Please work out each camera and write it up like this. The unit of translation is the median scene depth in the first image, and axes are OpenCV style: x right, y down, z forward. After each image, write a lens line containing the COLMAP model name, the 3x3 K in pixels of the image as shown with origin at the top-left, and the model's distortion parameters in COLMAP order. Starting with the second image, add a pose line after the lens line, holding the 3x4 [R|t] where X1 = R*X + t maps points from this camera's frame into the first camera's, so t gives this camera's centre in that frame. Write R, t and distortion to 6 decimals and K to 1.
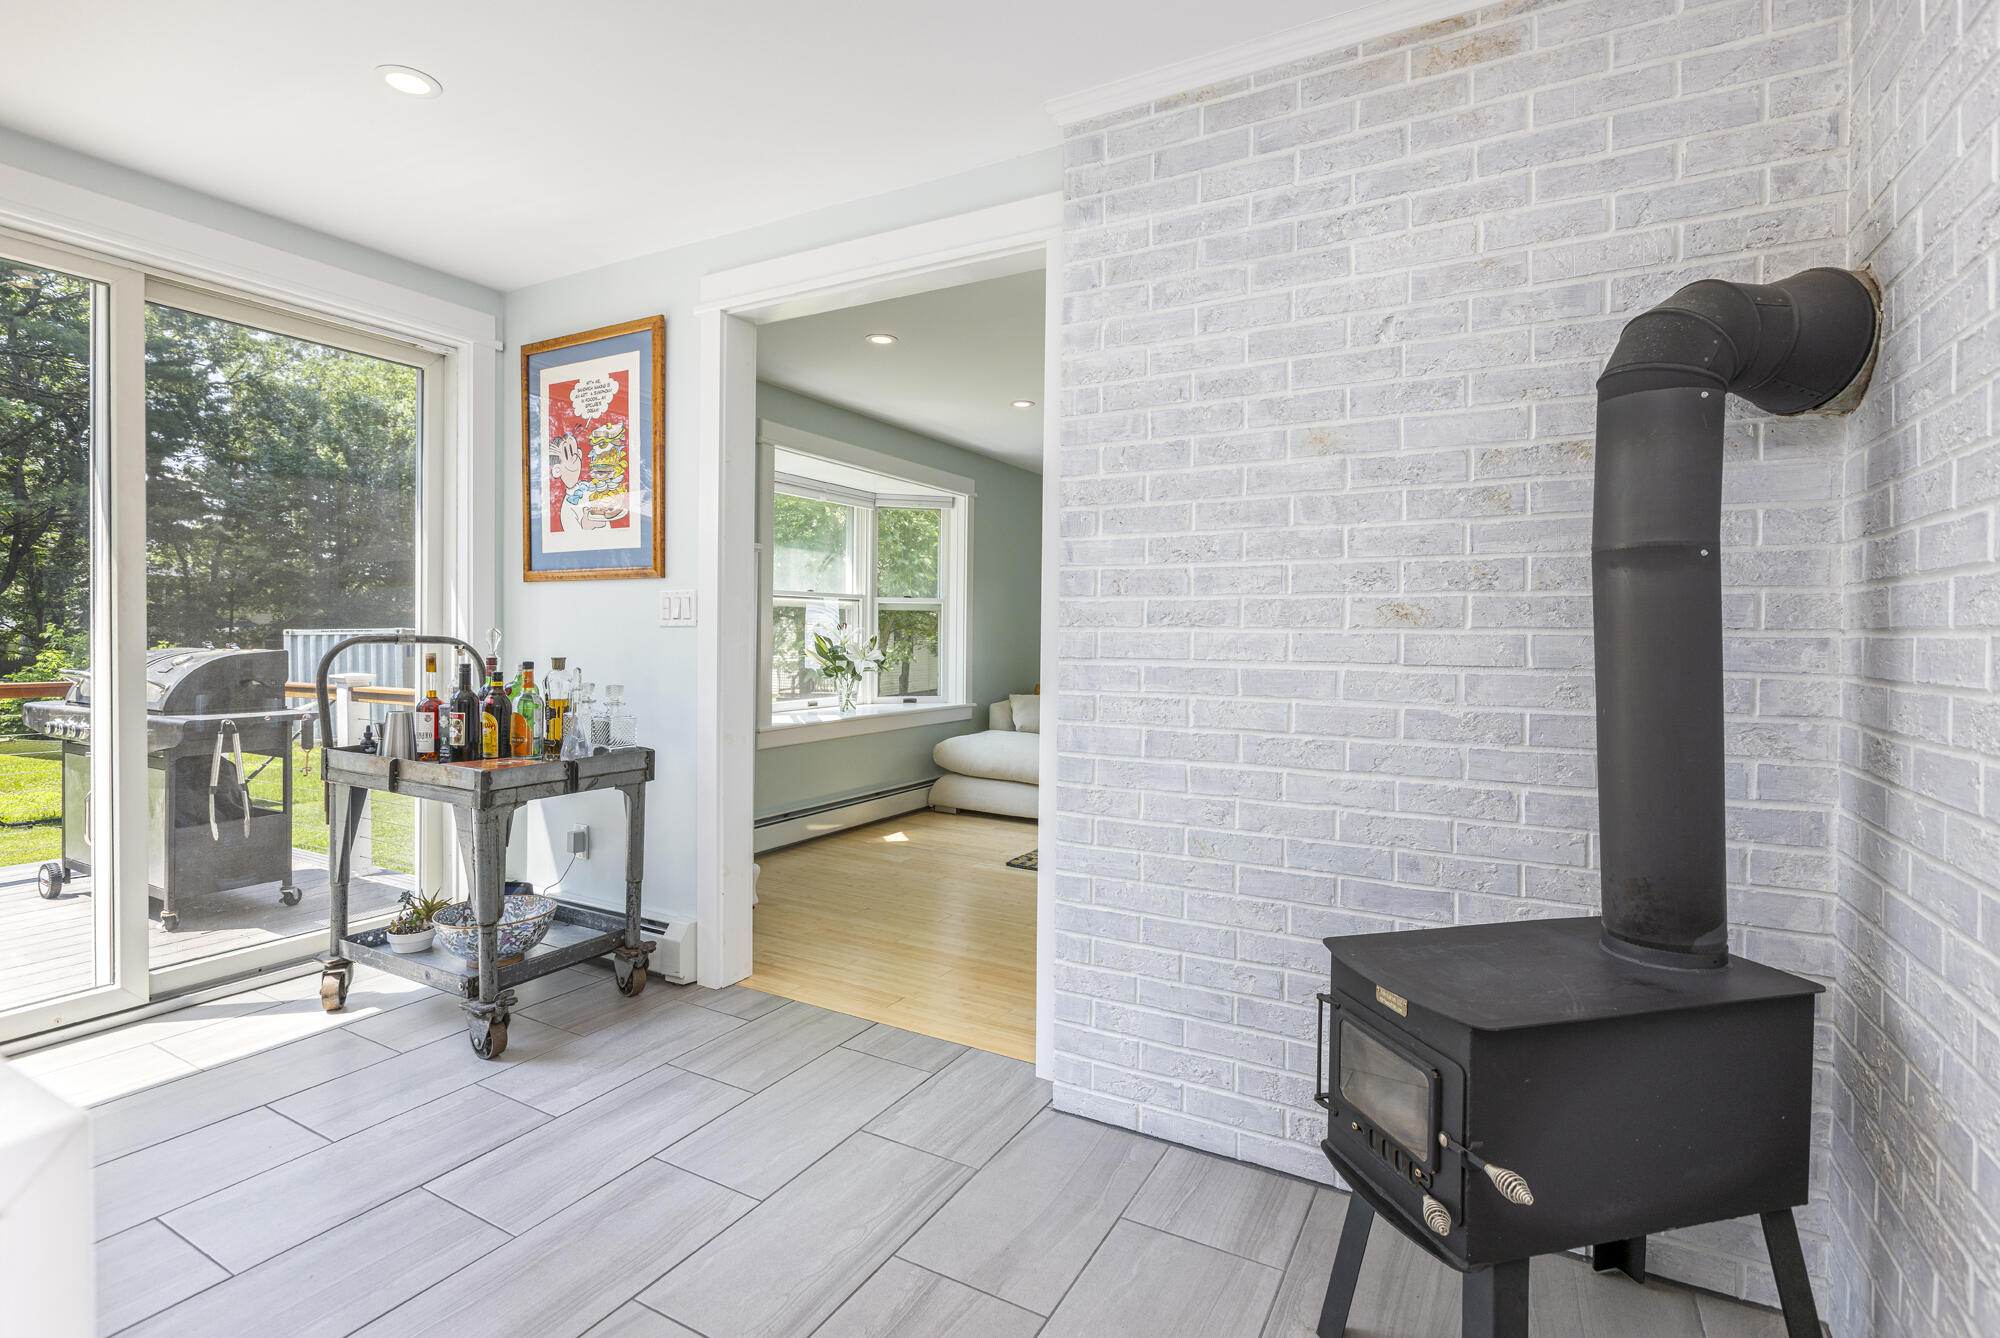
lens RADIAL K [[959.8, 0, 968.3], [0, 959.8, 644.4], [0, 0, 1]] dist [-0.005704, 0.000063]
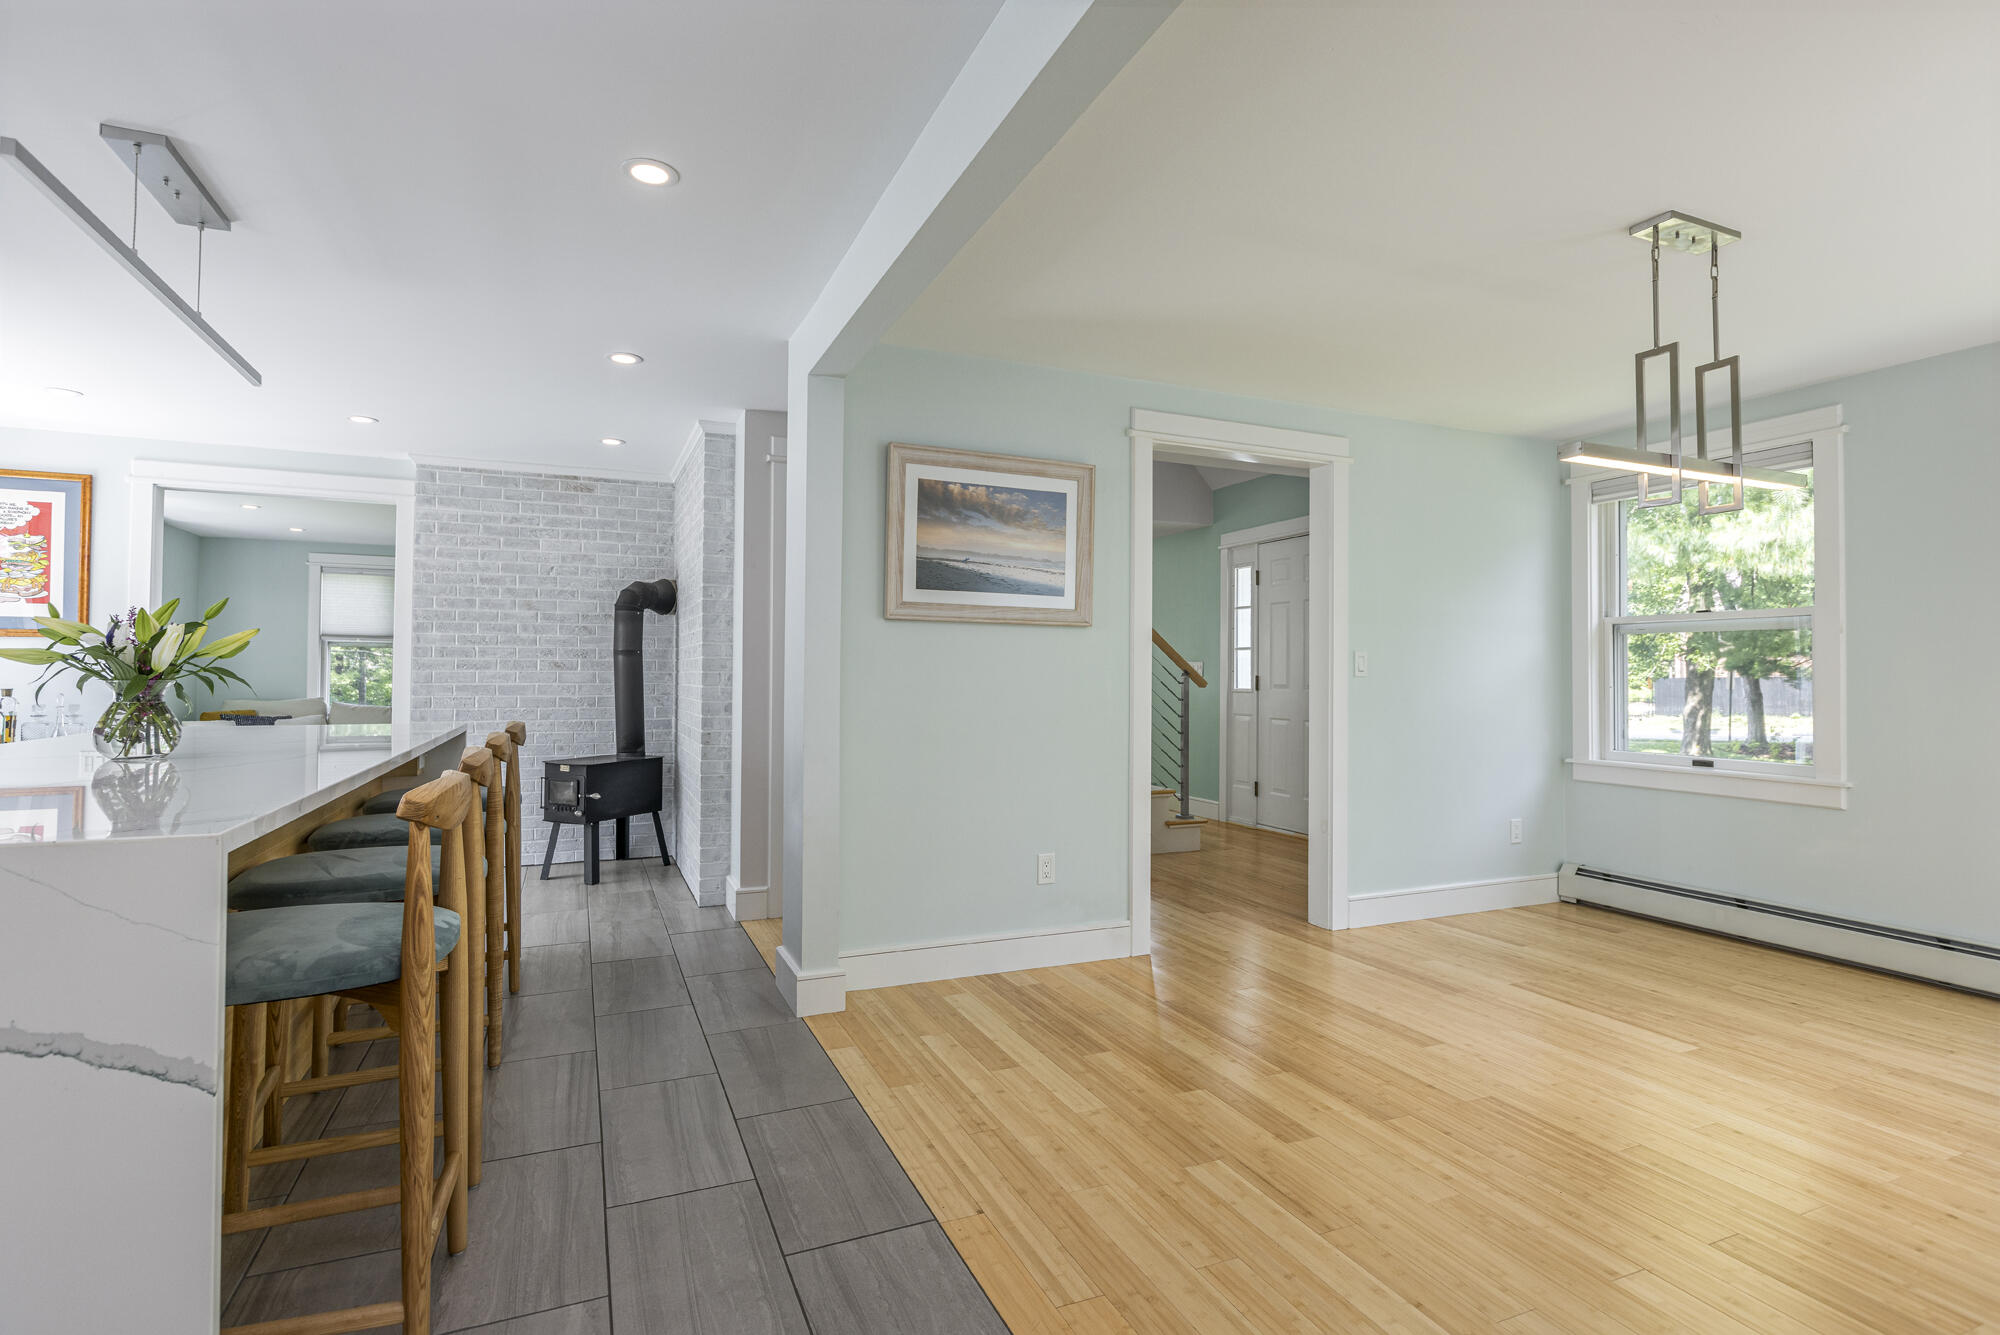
lens RADIAL K [[973.8, 0, 1004.1], [0, 973.8, 655.5], [0, 0, 1]] dist [0.001243, 0.000152]
pose [[0.587534, 0.011057, 0.809124, -1.163713], [0.010734, 0.999712, -0.021456, 0.017282], [-0.809129, 0.021291, 0.587246, -1.877585]]
